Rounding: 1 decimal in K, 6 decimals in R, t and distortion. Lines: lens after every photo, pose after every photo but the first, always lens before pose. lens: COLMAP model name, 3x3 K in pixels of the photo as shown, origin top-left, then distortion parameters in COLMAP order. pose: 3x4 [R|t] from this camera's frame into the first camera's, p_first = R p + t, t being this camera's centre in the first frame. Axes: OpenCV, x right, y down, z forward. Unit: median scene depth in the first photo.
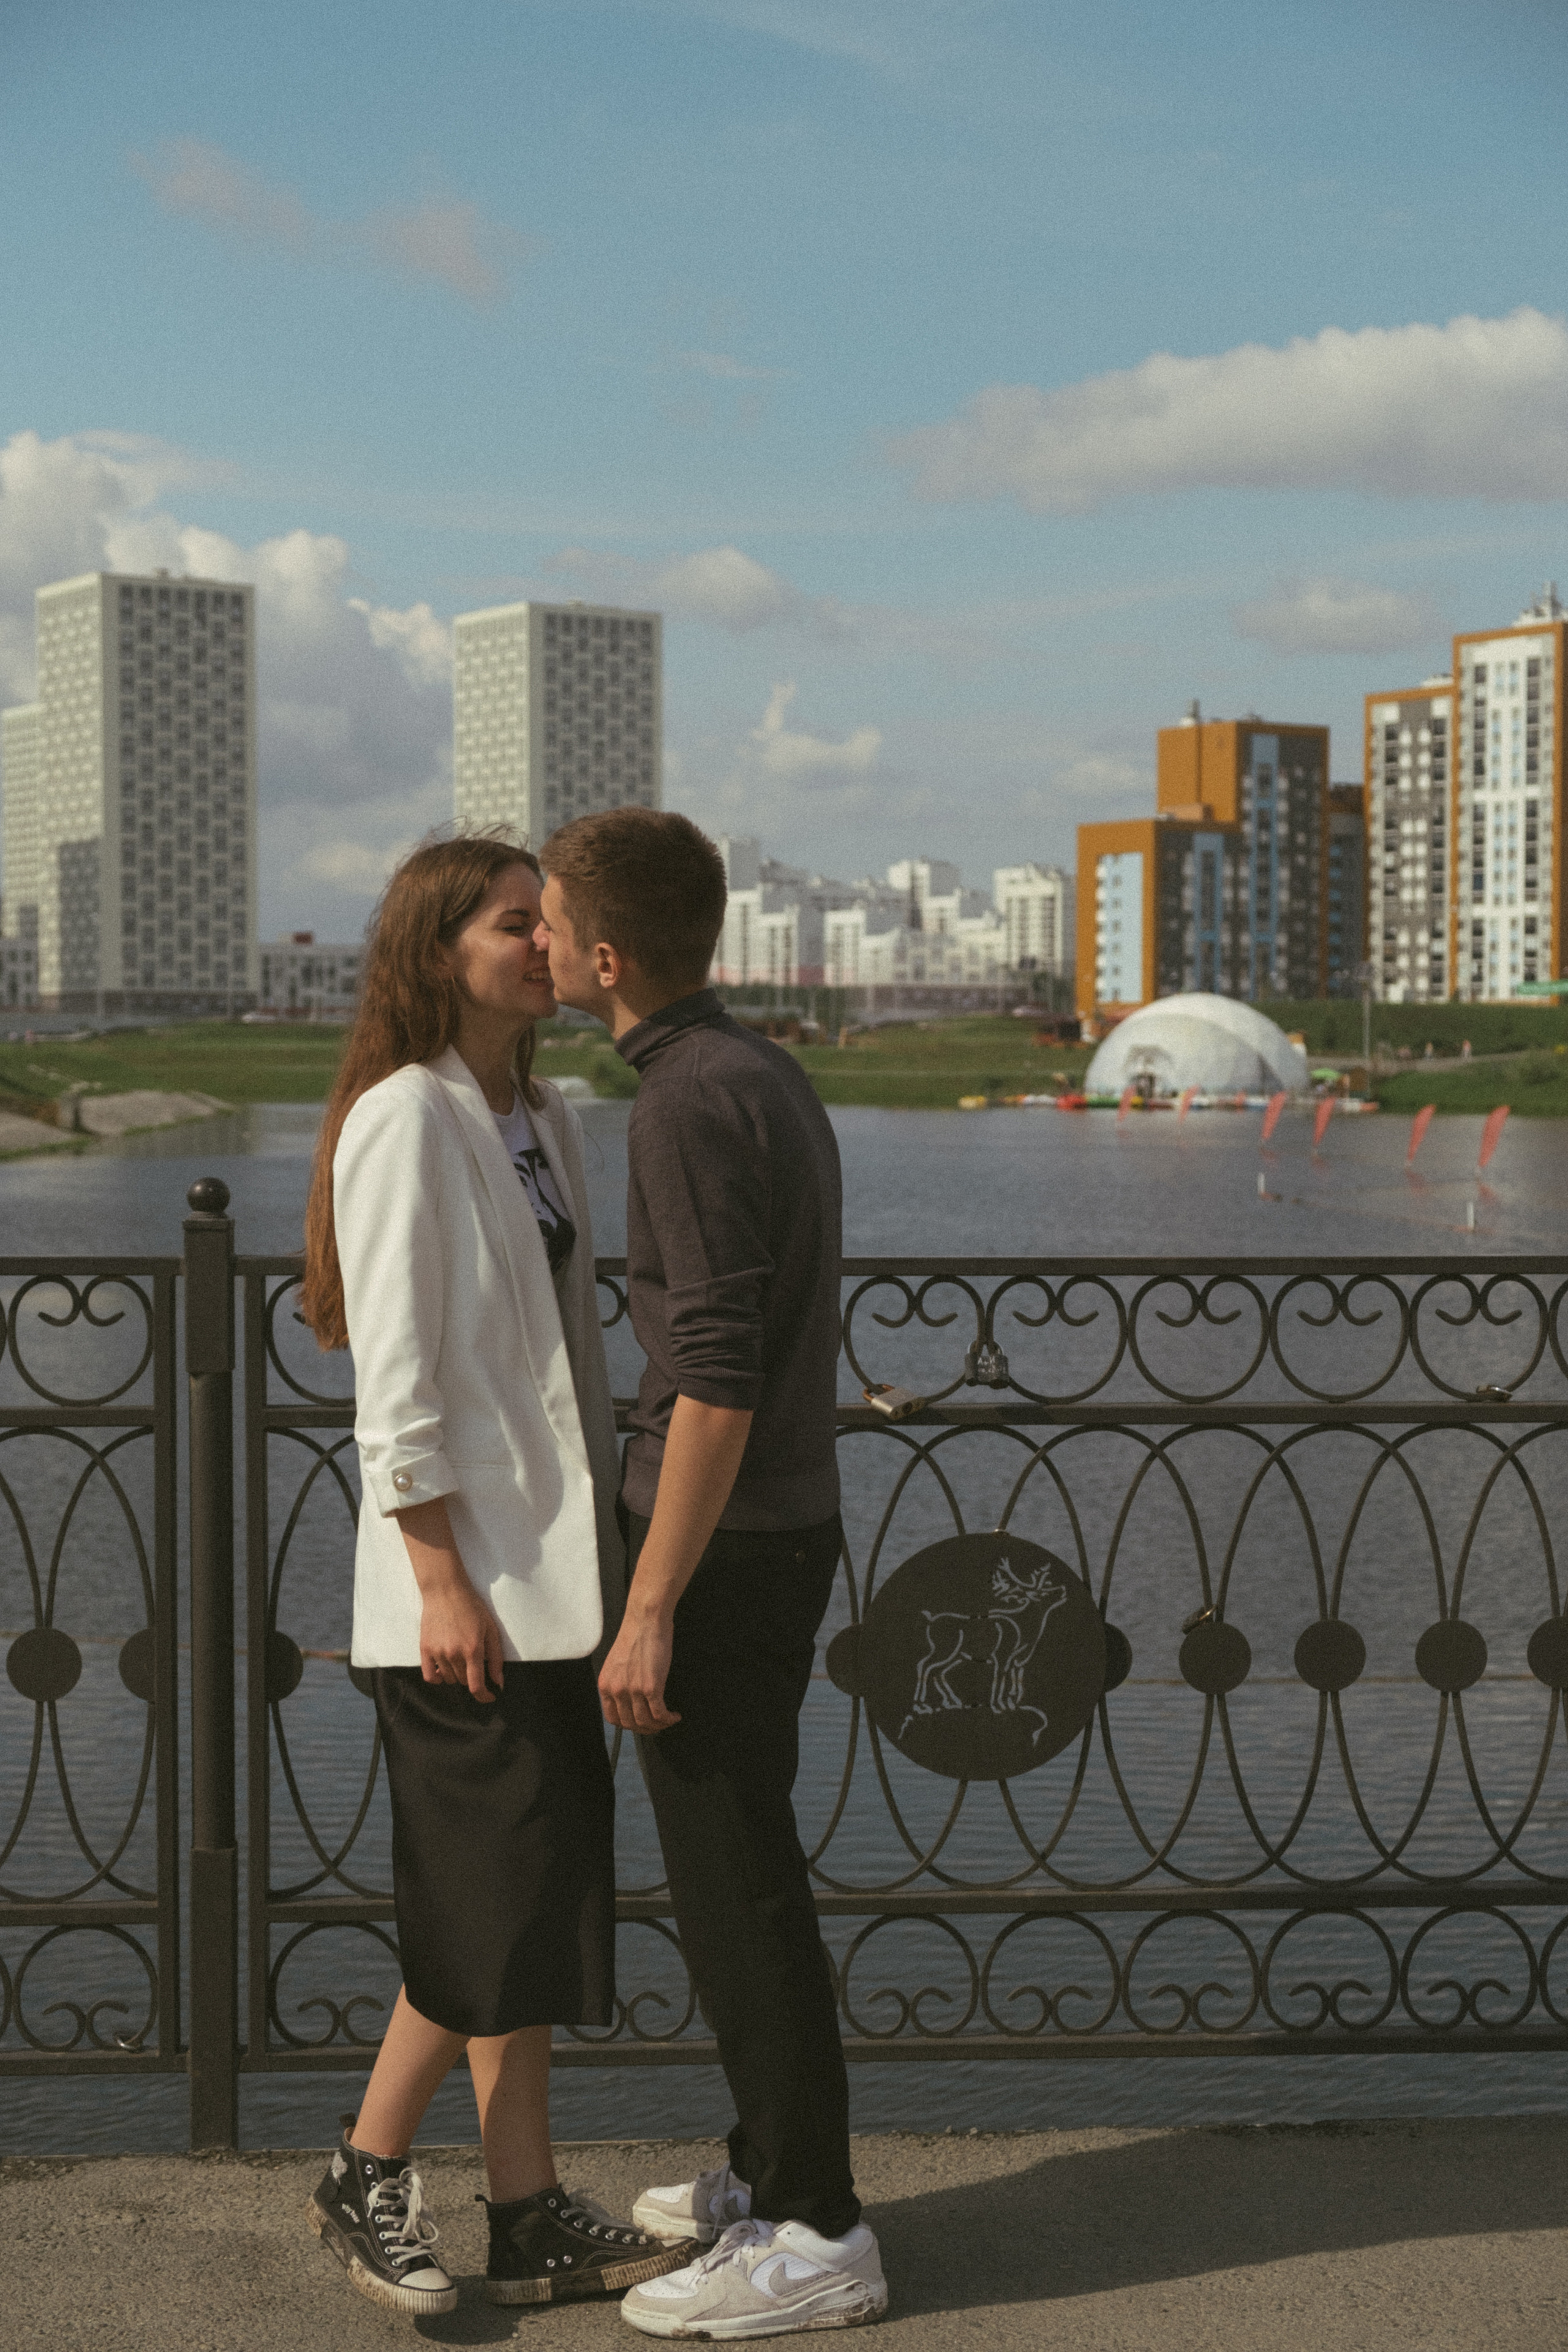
lens RADIAL K [[3459.1, 0, 784.0], [0, 3459.1, 1176.0], [0, 0, 1]] dist [-0.348222, -0.003503]
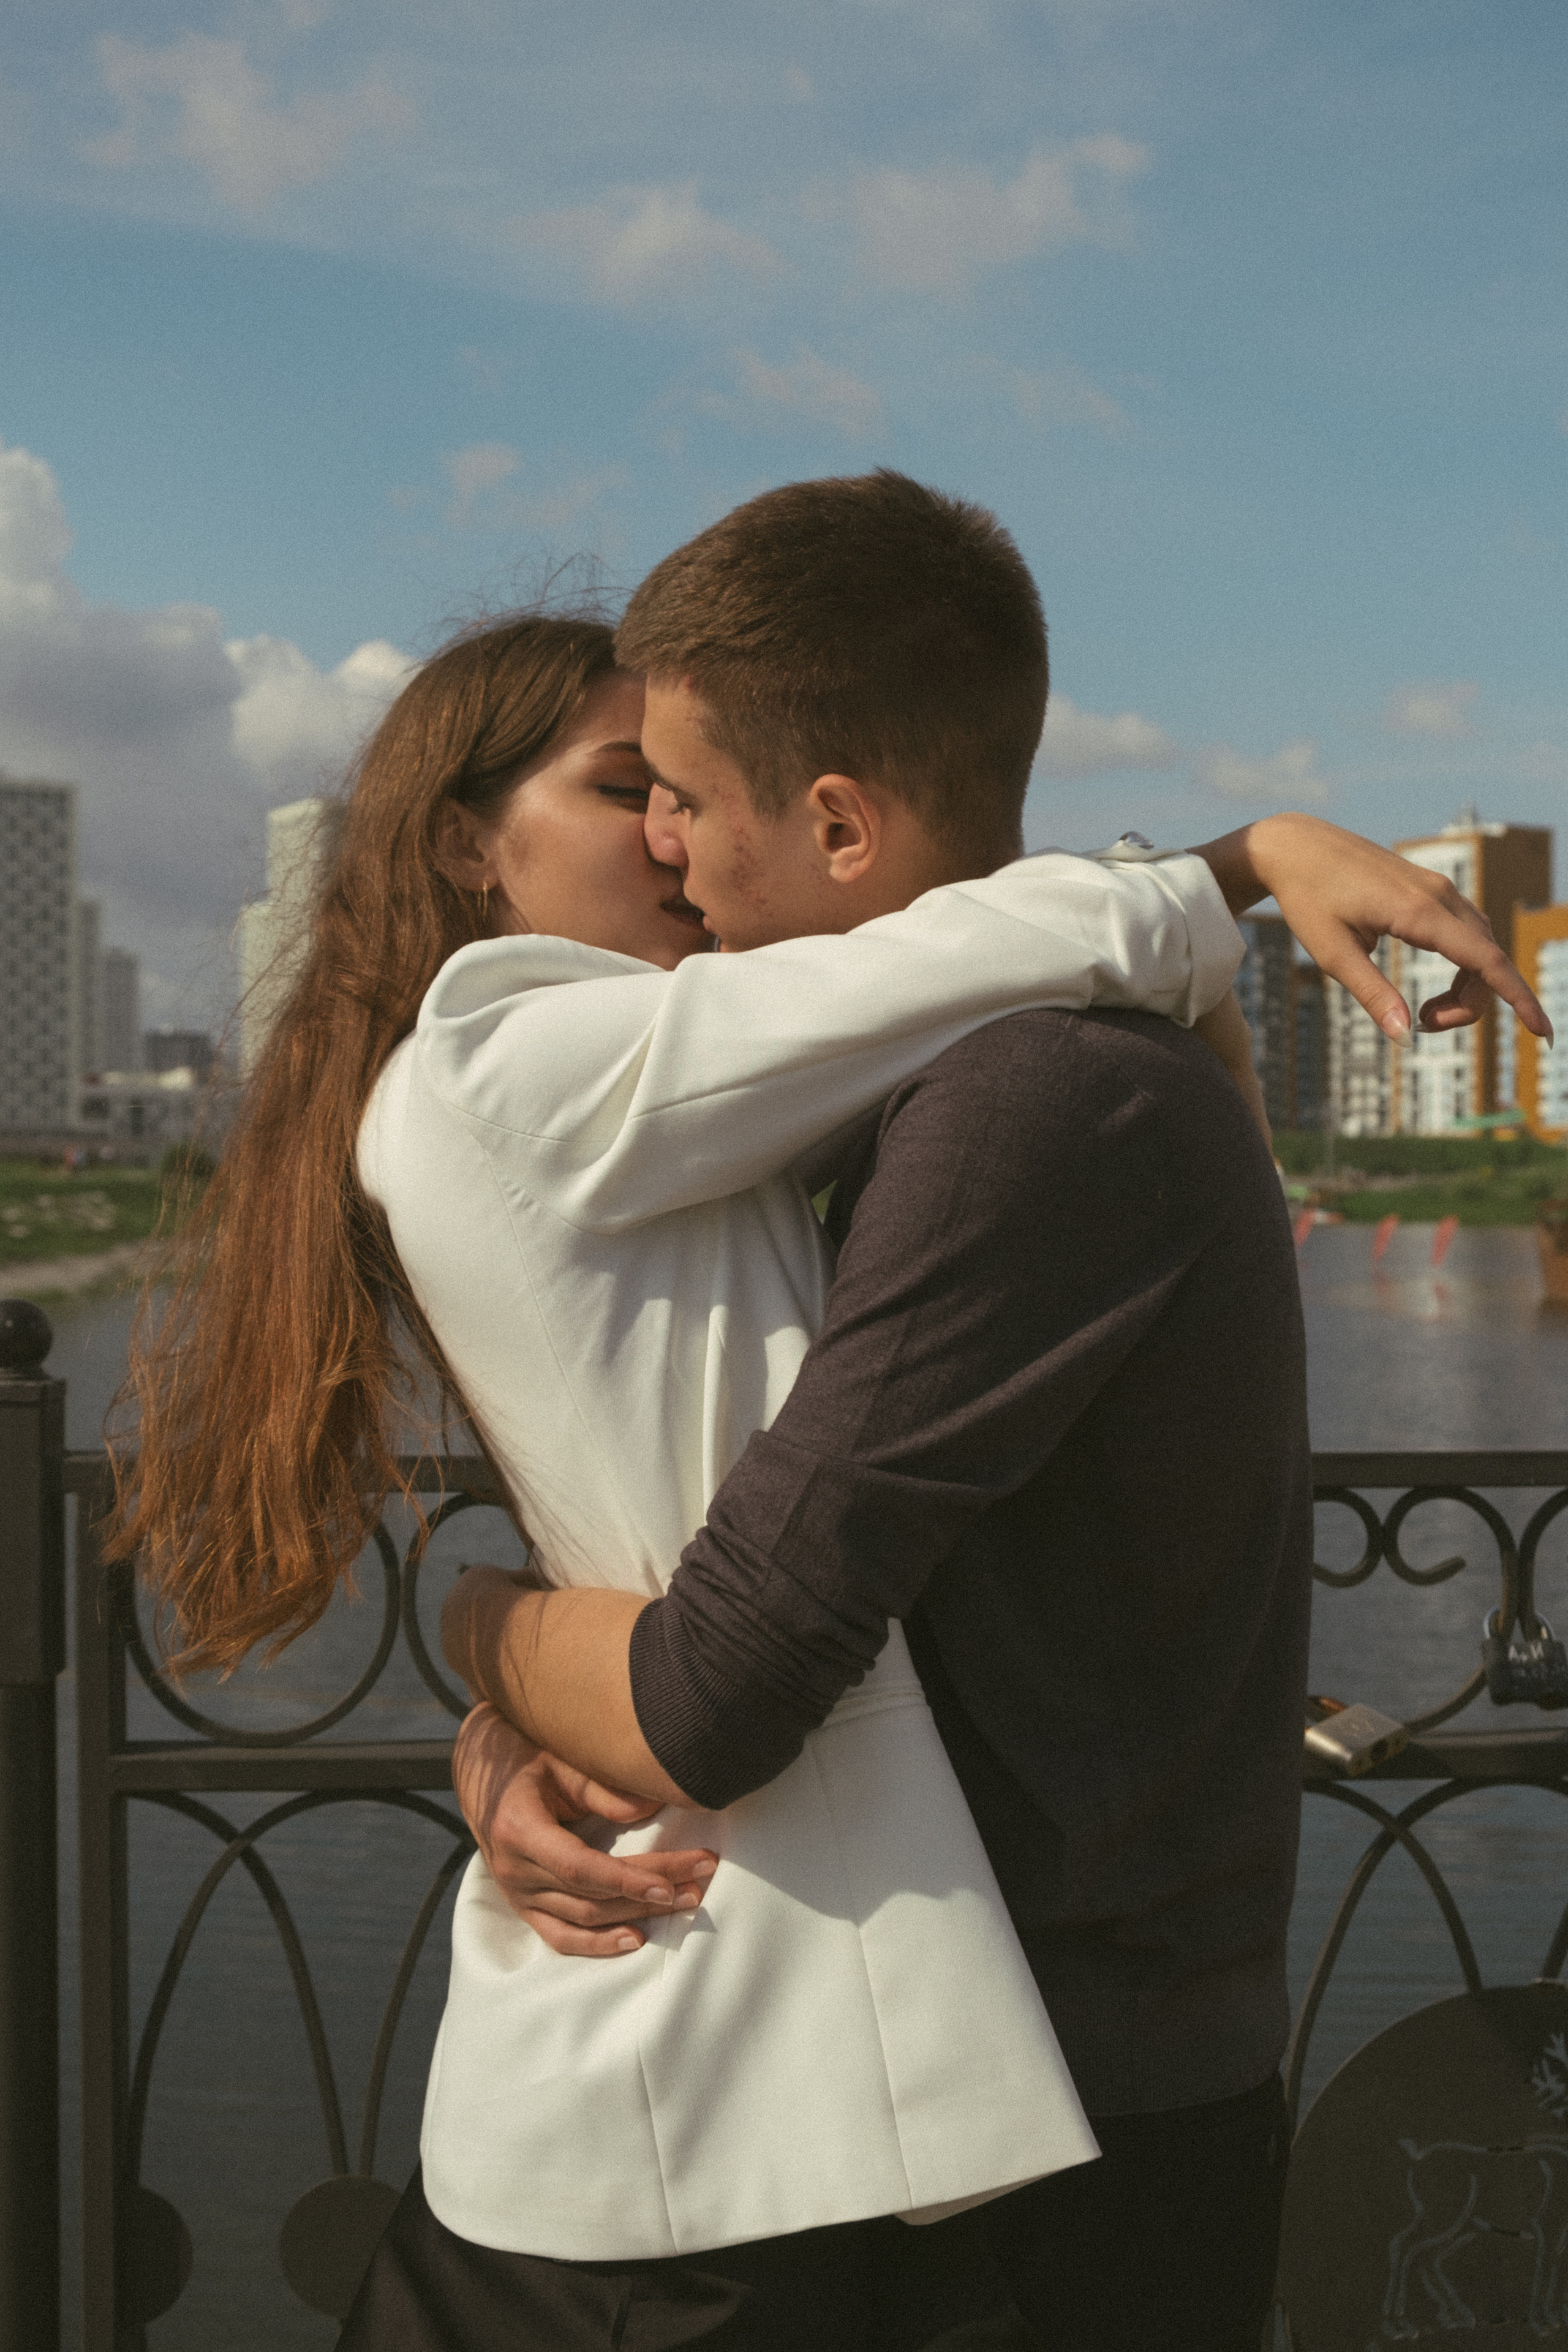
lens RADIAL K [[2720.9, 0, 784.0], [0, 2720.9, 1176.0], [0, 0, 1]] dist [0.011898, 0.014656]
pose [[0.999597, -0.000555, -0.028397, -0.040927], [-0.000461, 0.999360, -0.035760, -0.003382], [0.028398, 0.035759, 0.998957, 0.587952]]
